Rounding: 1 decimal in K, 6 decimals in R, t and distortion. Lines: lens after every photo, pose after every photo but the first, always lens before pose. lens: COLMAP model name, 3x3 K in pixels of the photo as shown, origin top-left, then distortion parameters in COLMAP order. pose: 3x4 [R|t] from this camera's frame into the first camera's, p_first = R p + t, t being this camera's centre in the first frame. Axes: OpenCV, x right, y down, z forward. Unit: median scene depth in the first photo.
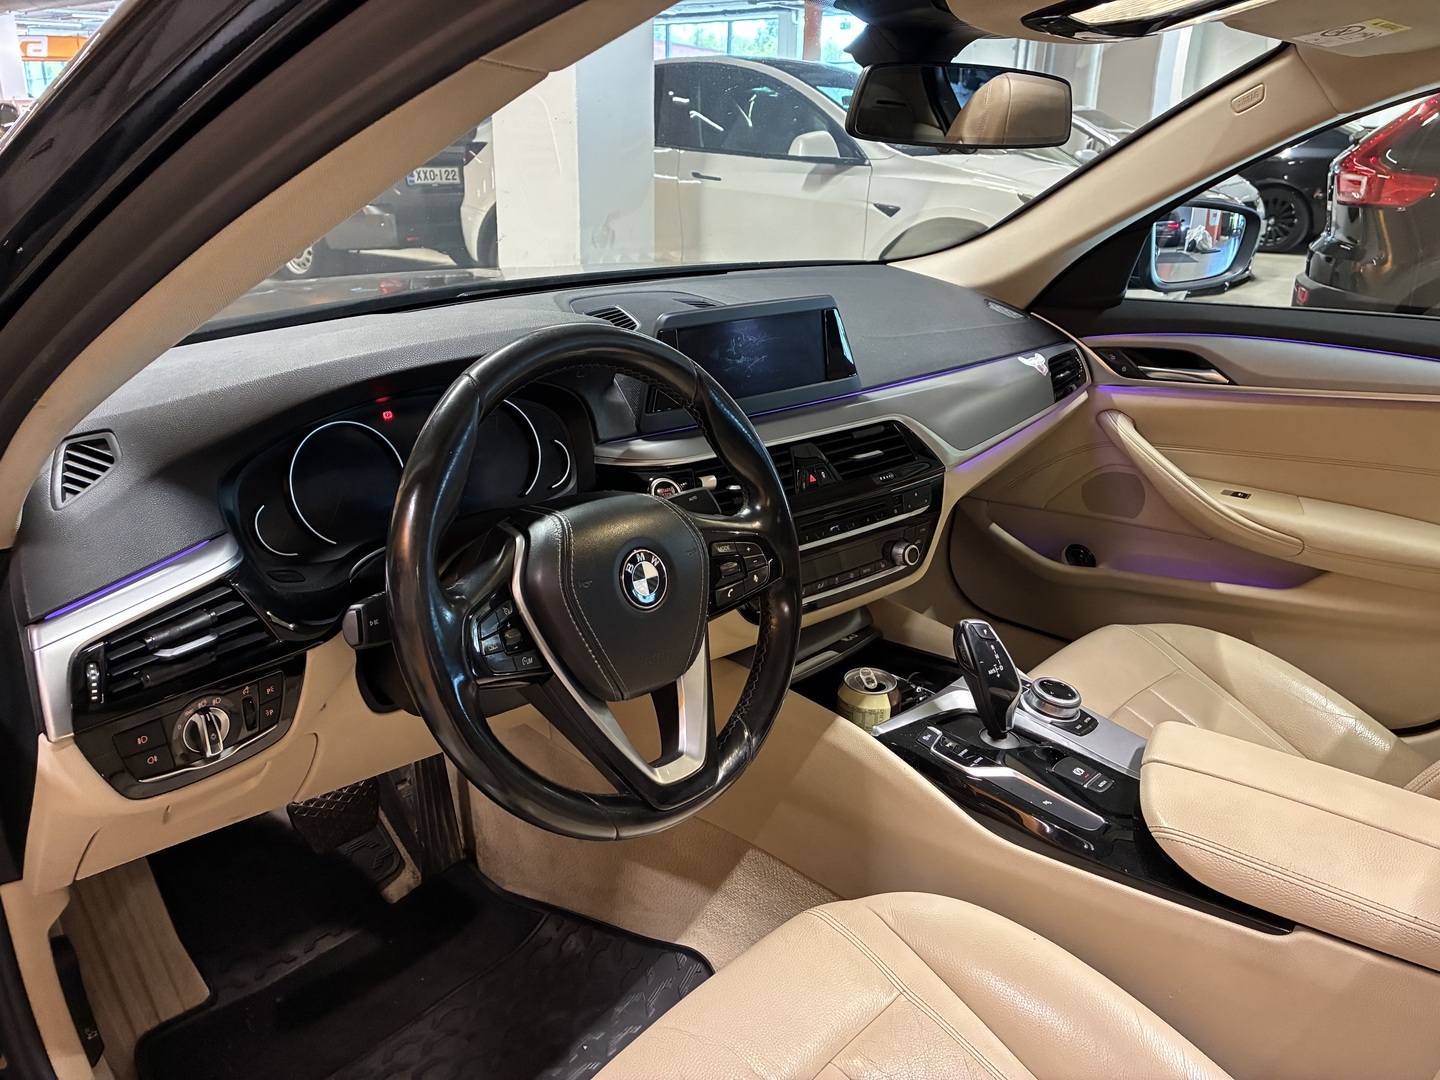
lens RADIAL K [[1101.6, 0, 712.2], [0, 1101.6, 531.9], [0, 0, 1]] dist [0.031686, -0.021891]
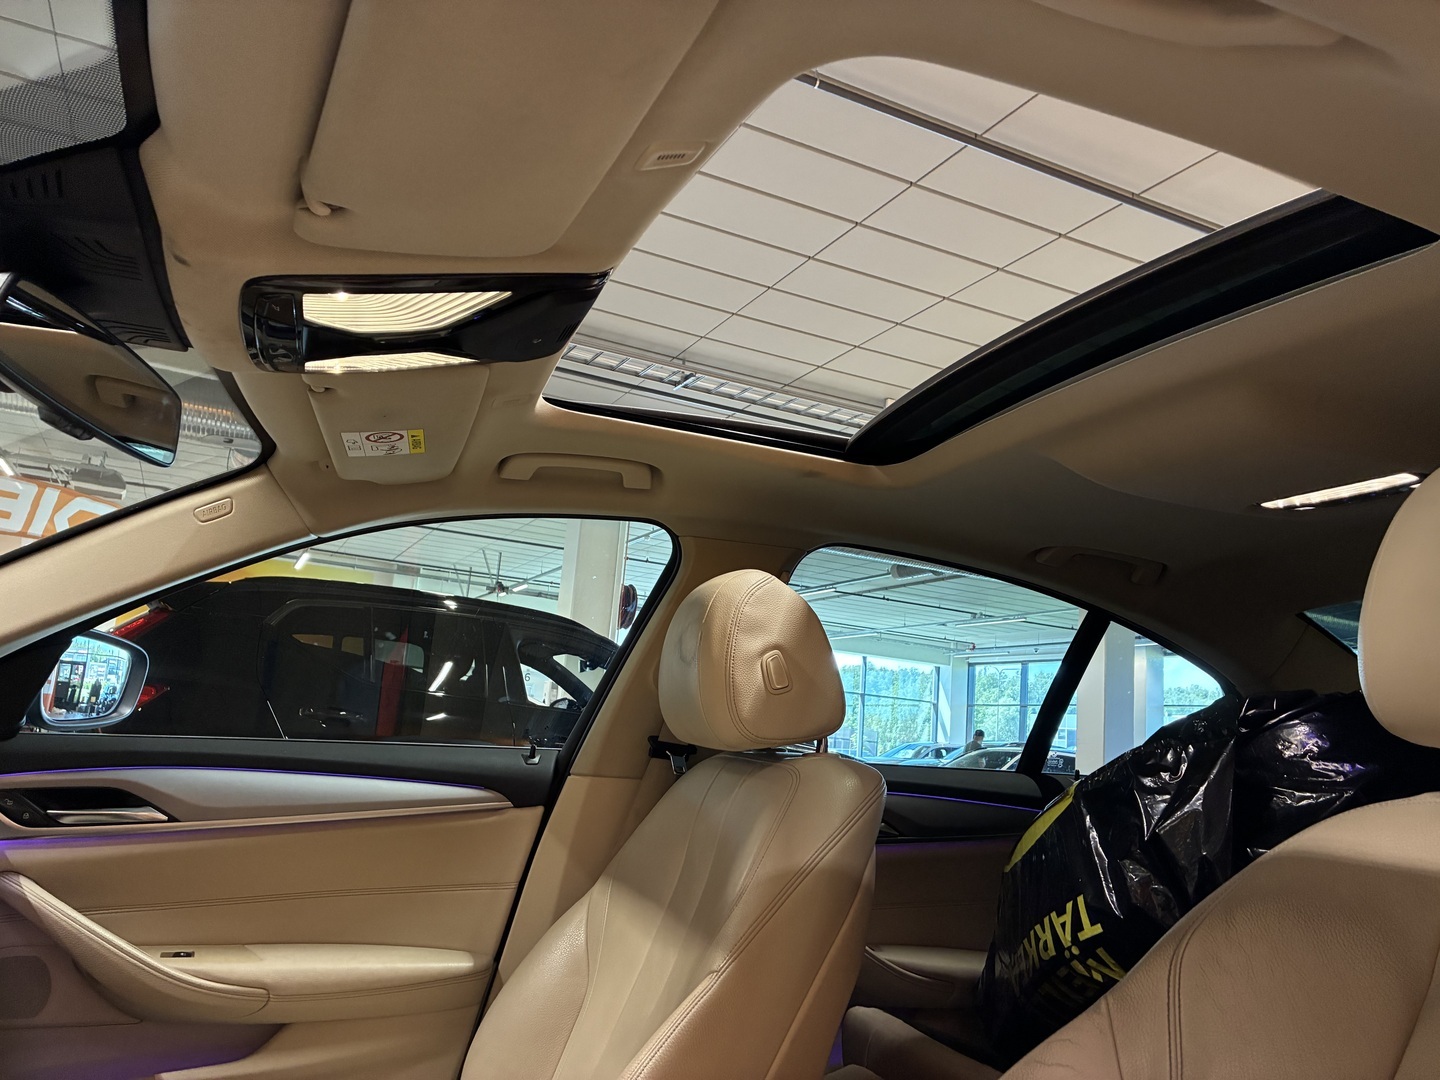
lens RADIAL K [[1101.6, 0, 721.9], [0, 1101.6, 537.0], [0, 0, 1]] dist [0.031686, -0.021891]
pose [[0.444331, 0.187664, 0.875986, -0.179059], [0.237932, 0.917976, -0.317347, 0.051336], [-0.863689, 0.349432, 0.363234, 0.276900]]
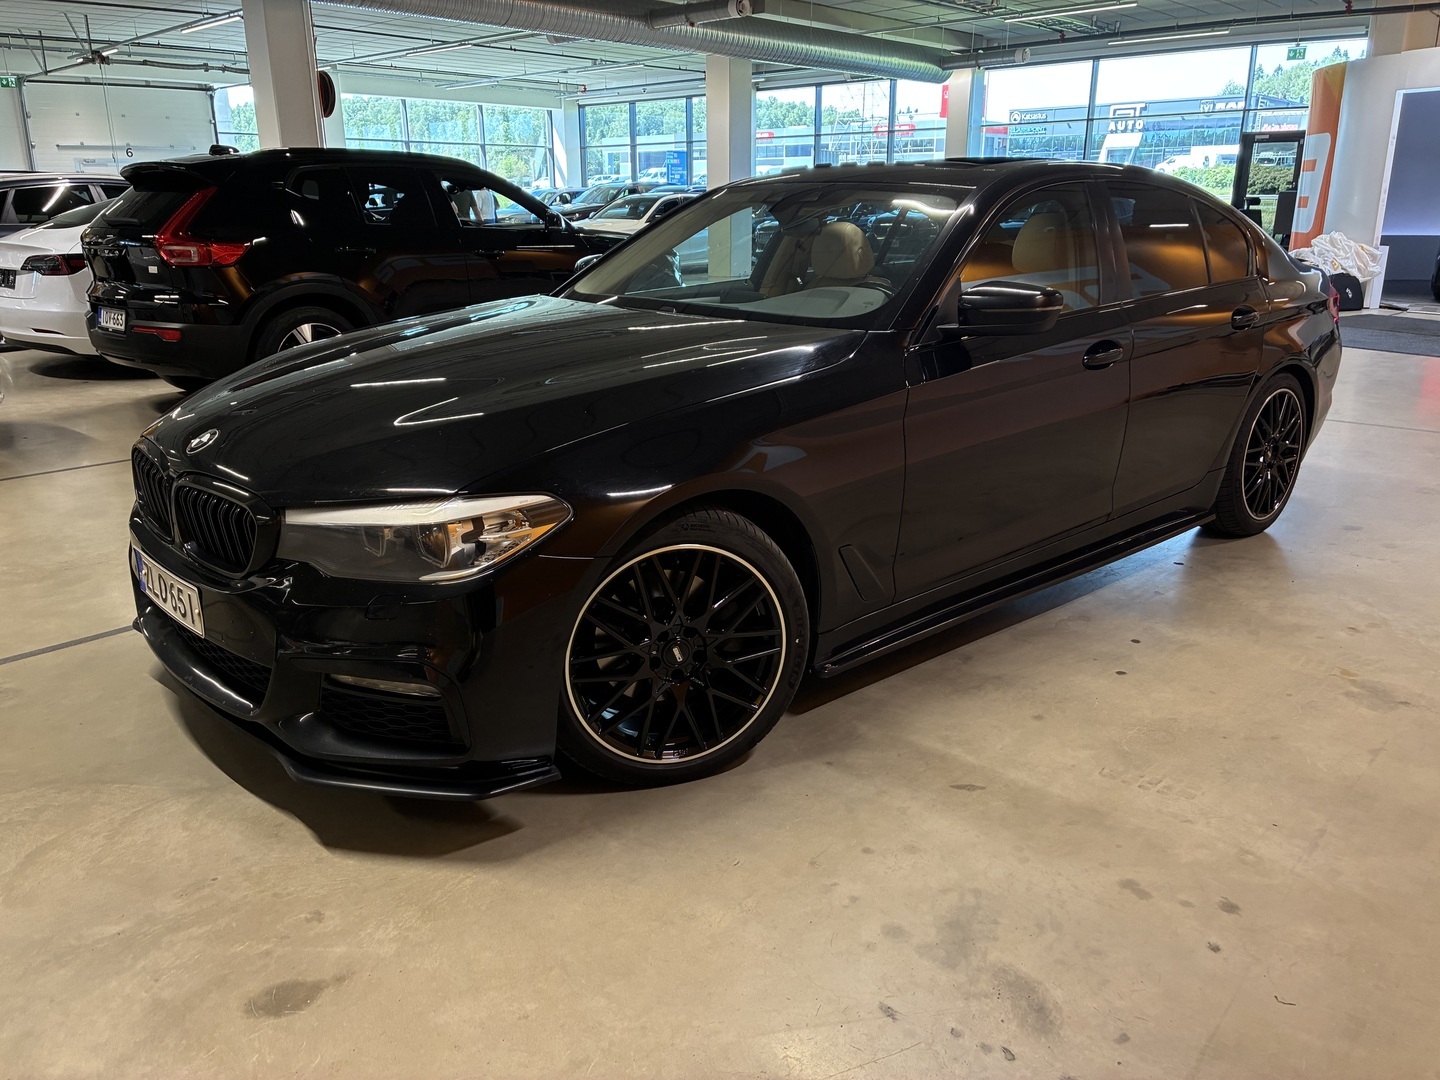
lens RADIAL K [[1101.6, 0, 721.6], [0, 1101.6, 540.6], [0, 0, 1]] dist [0.031686, -0.021891]
pose [[0.091438, -0.309555, 0.946475, -2.852364], [0.349092, 0.900105, 0.260663, -0.369735], [-0.932617, 0.306572, 0.190367, 0.632991]]
